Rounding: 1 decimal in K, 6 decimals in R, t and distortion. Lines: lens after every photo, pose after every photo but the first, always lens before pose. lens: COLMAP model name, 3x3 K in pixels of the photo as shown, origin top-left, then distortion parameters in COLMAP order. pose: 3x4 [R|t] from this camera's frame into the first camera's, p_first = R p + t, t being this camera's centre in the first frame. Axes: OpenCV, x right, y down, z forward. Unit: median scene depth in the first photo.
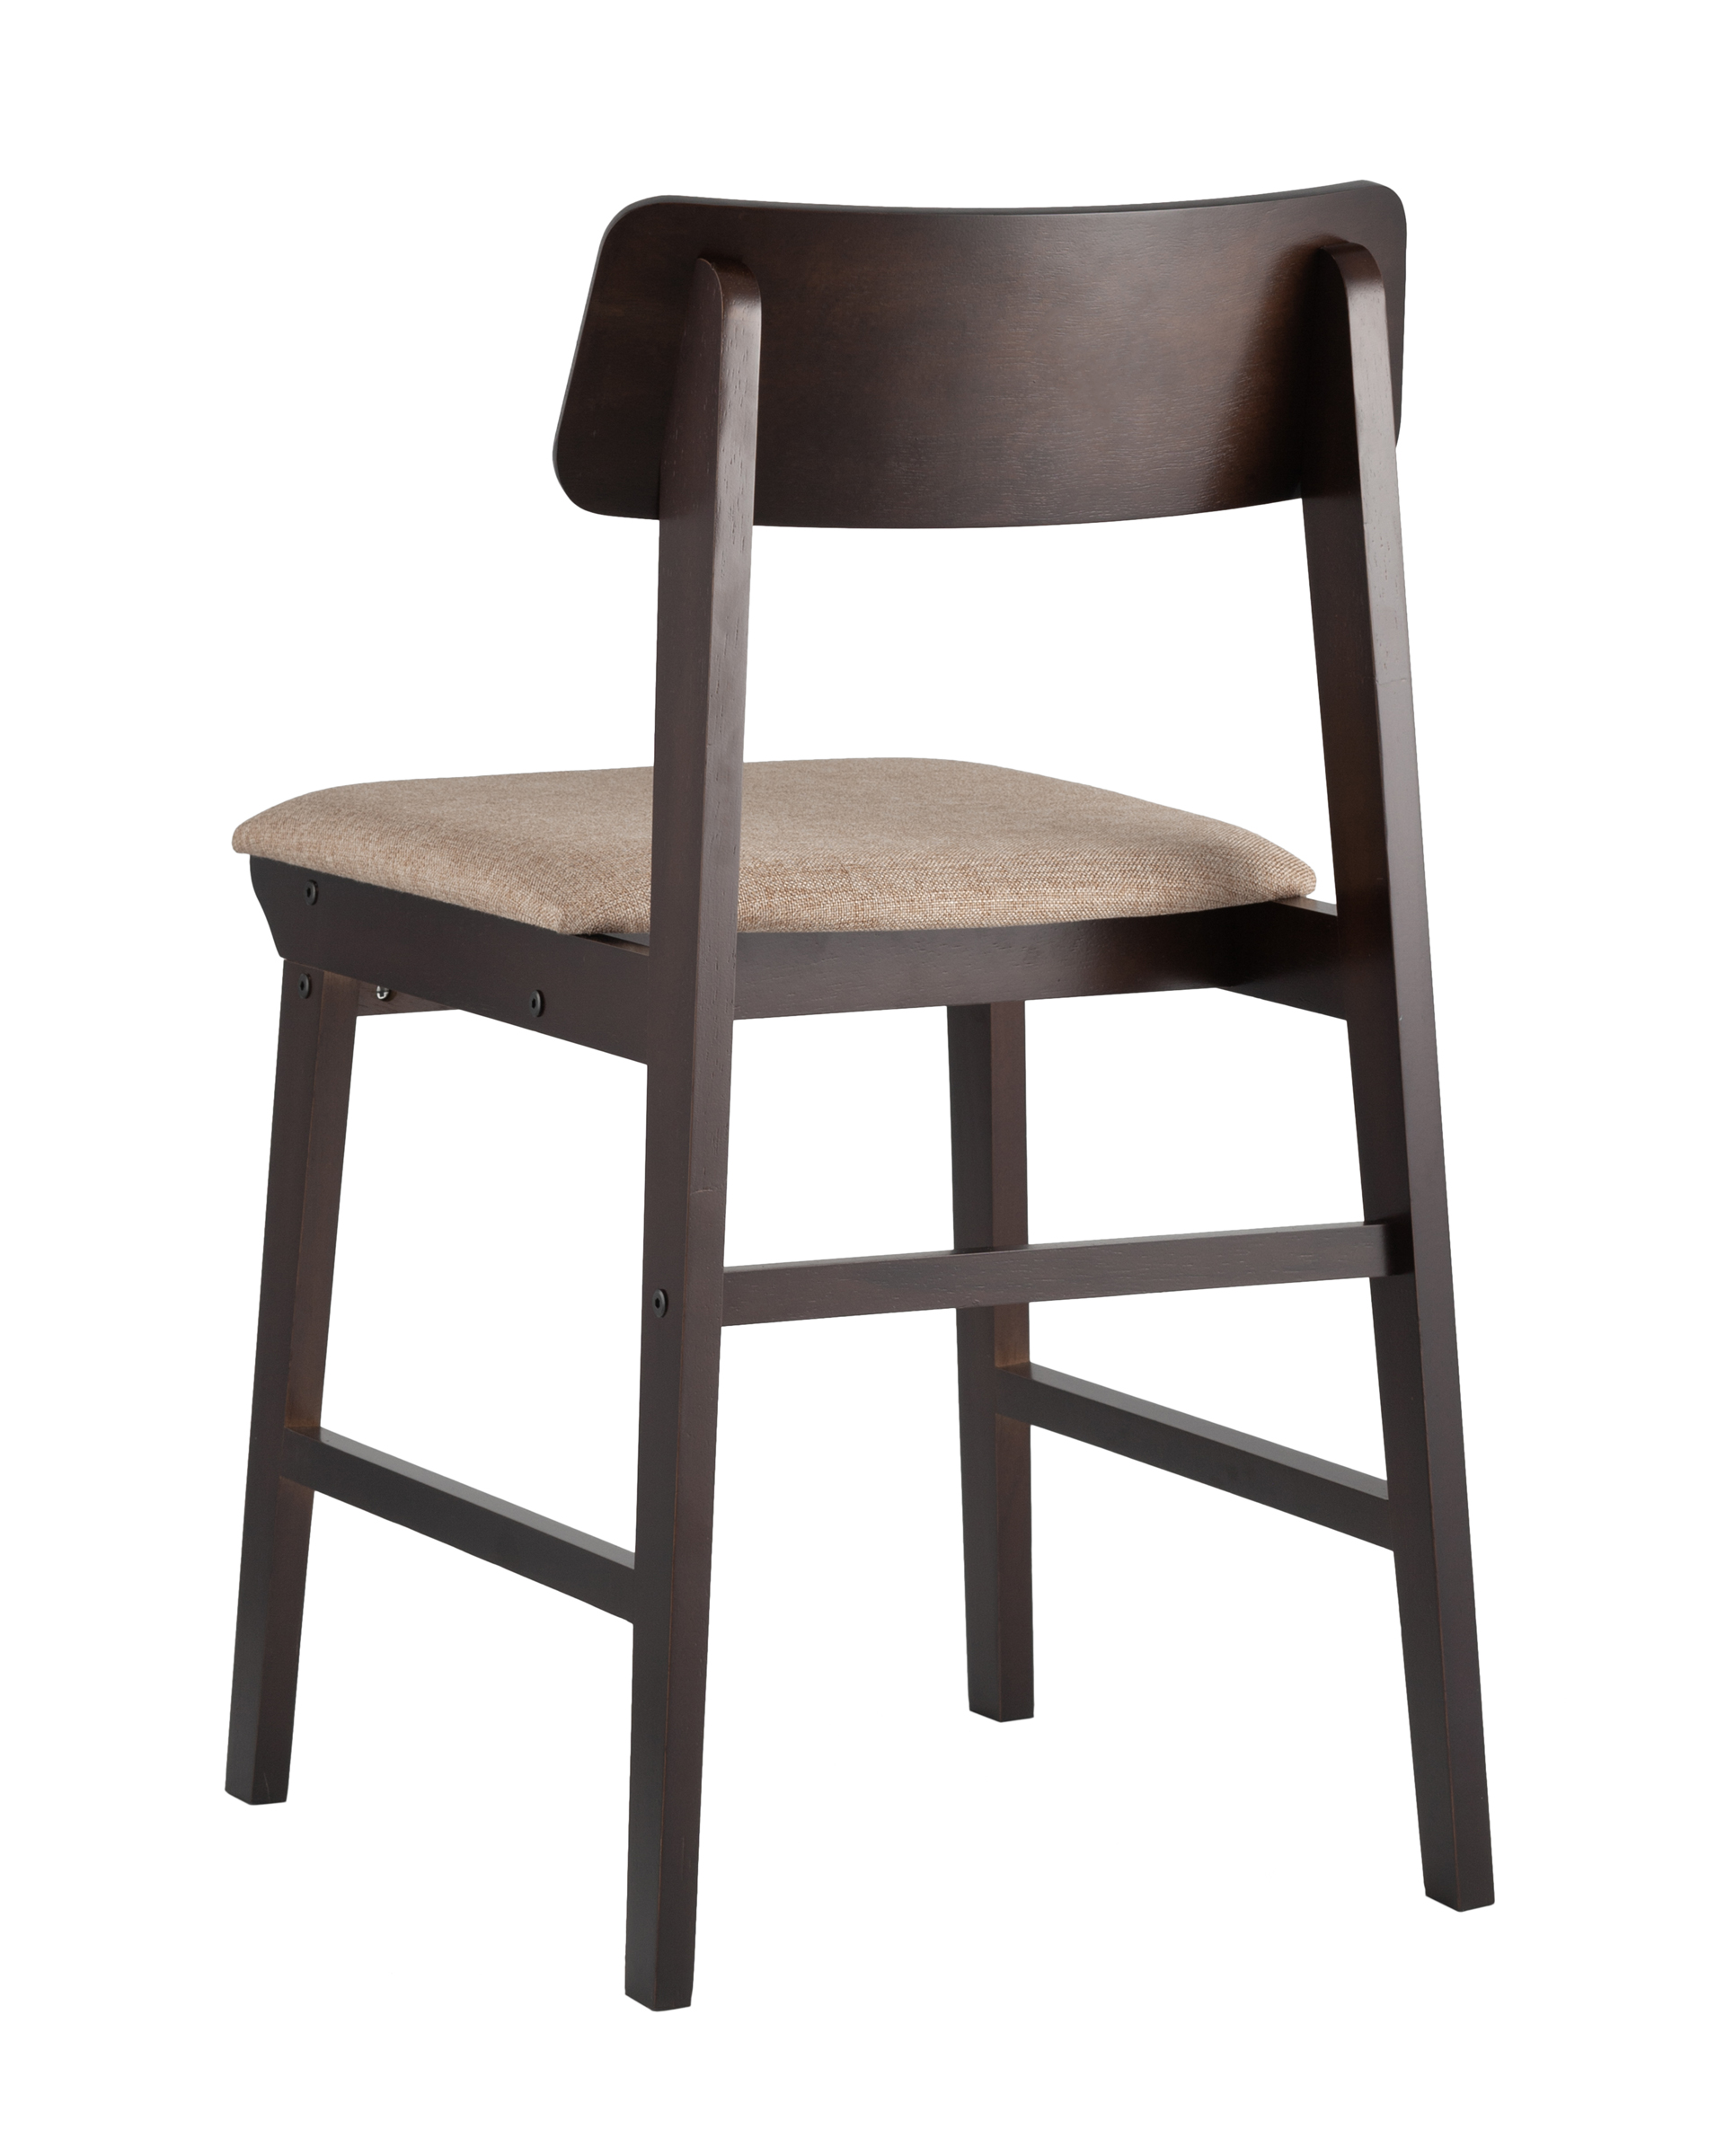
lens RADIAL K [[6314.4, 0, 864.8], [0, 6314.4, 1077.6], [0, 0, 1]] dist [-0.044333, 0.000000]
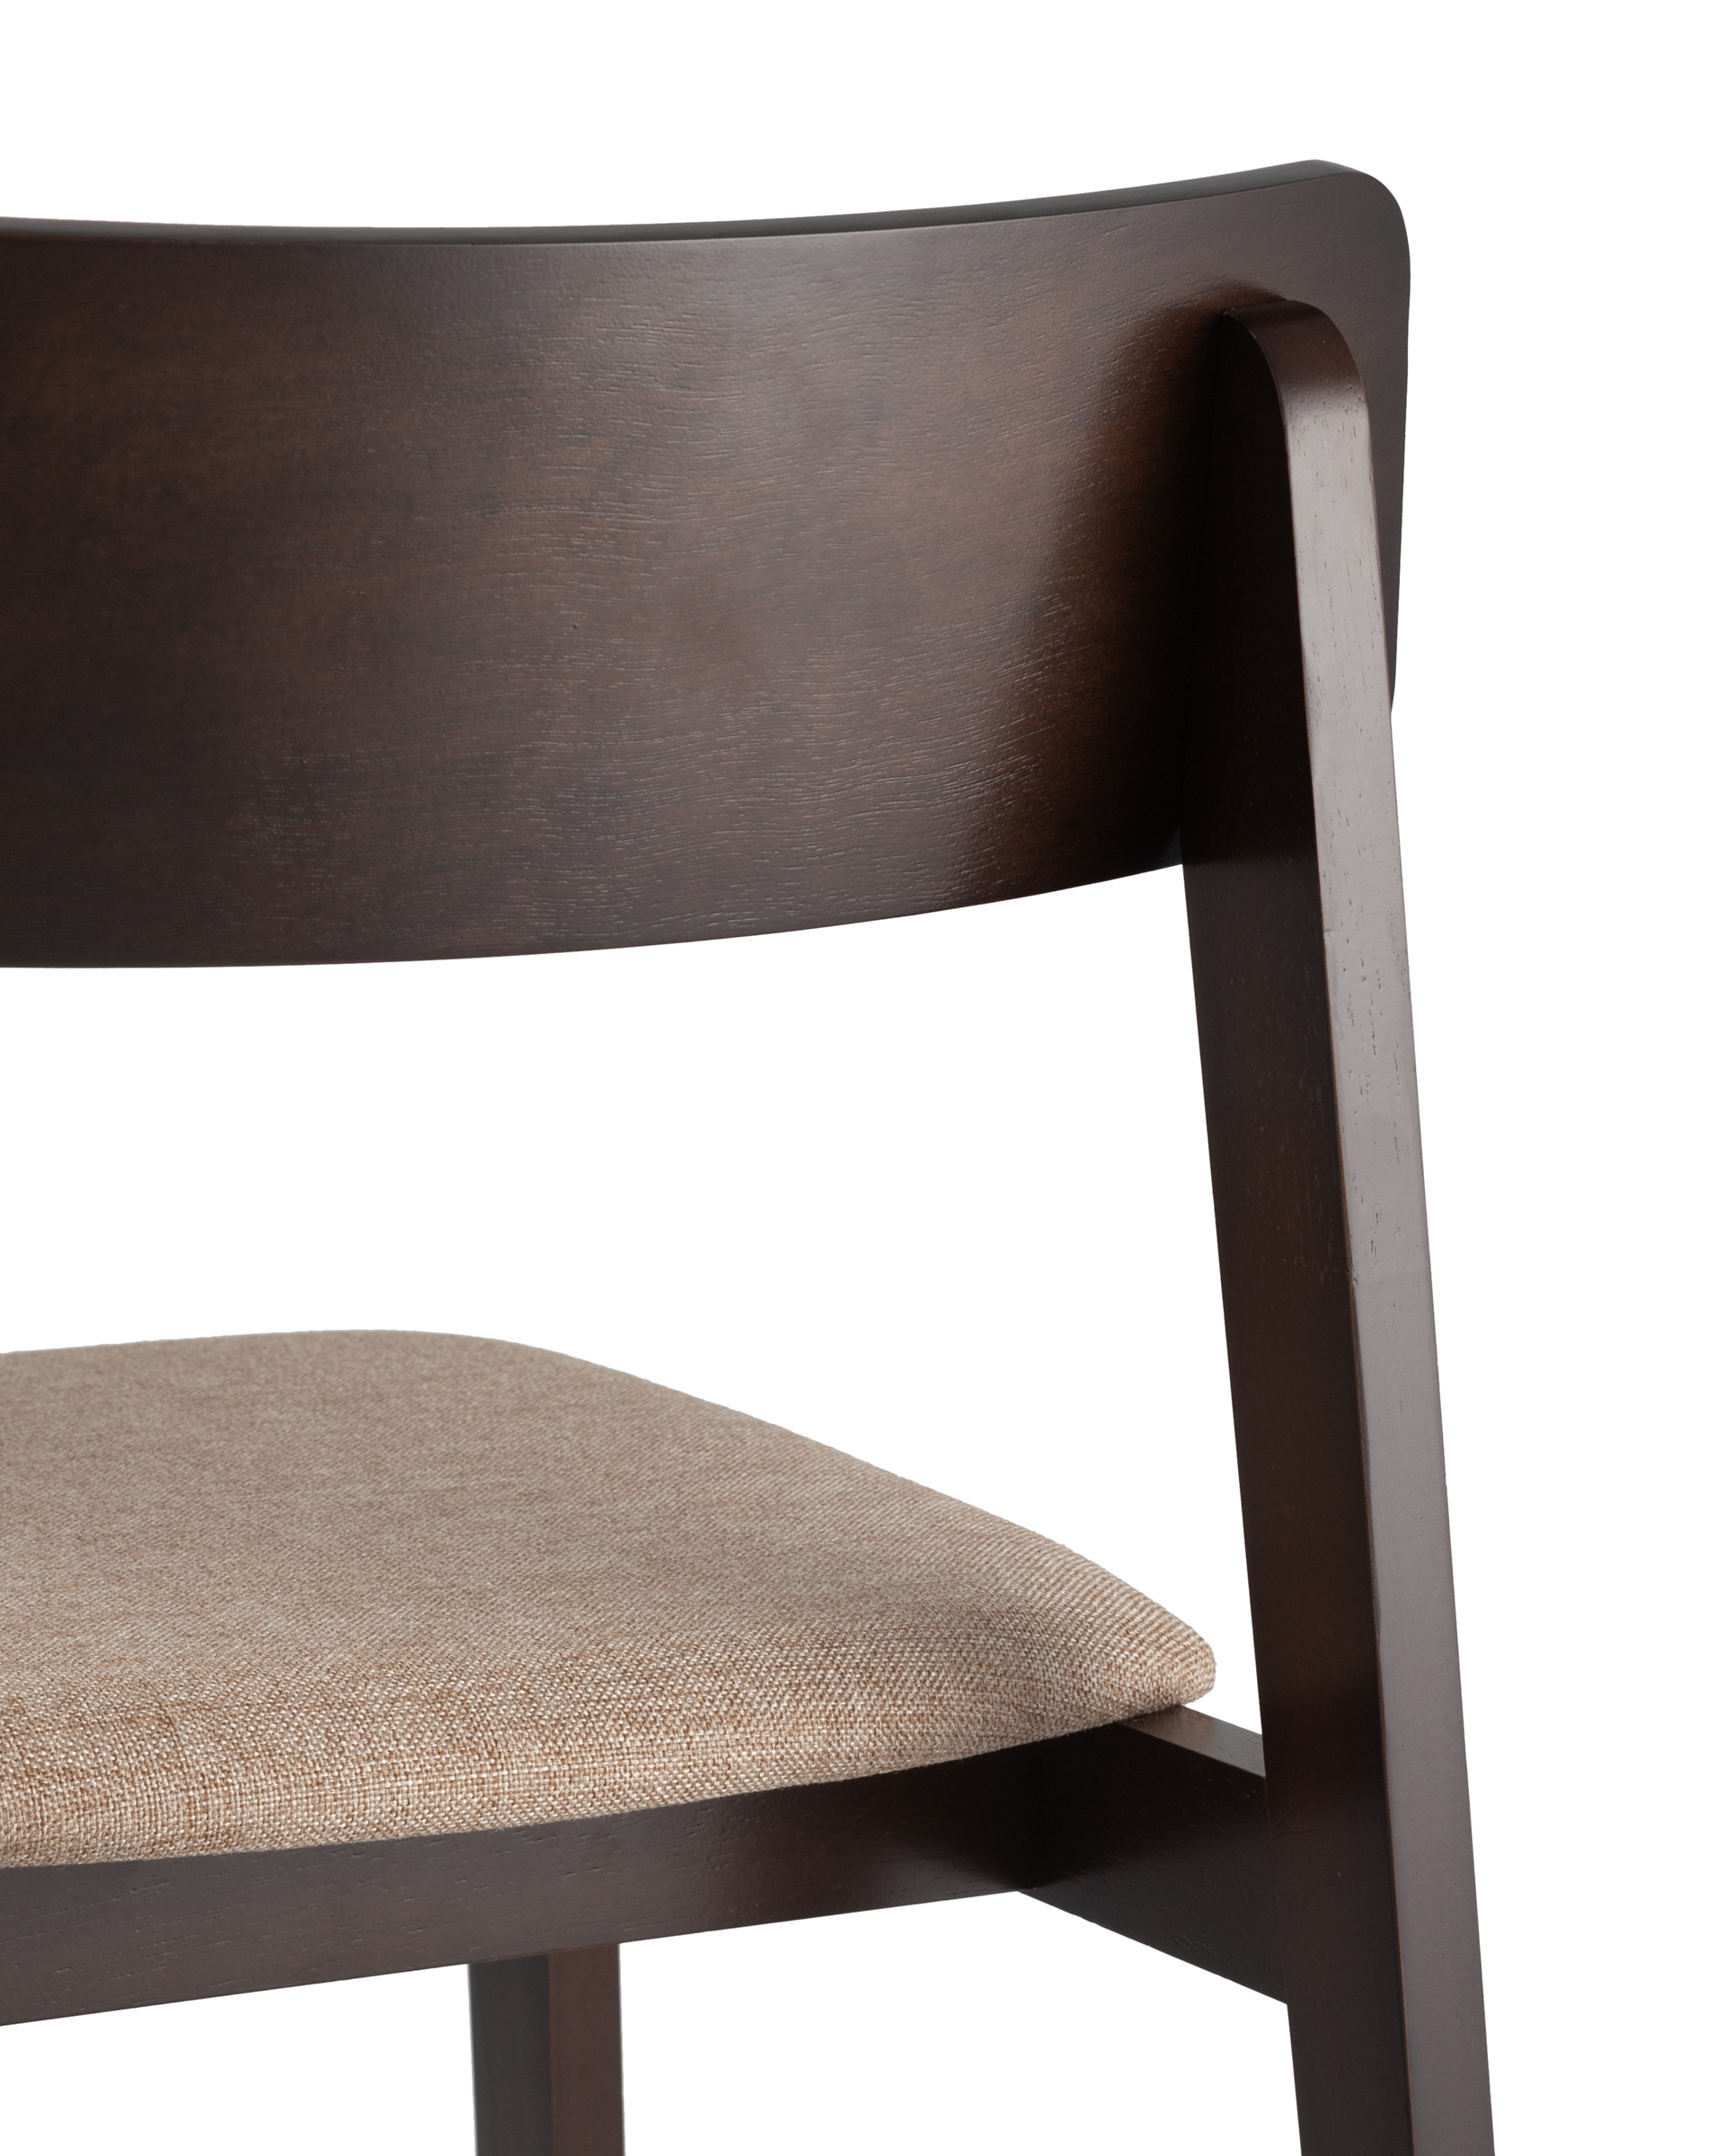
lens RADIAL K [[6314.4, 0, 859.1], [0, 6314.4, 1081.1], [0, 0, 1]] dist [-0.044333, 0.000000]
pose [[0.999441, -0.007225, 0.032632, 0.031384], [0.007192, 0.999973, 0.001150, -0.077699], [-0.032639, -0.000915, 0.999467, 0.552816]]
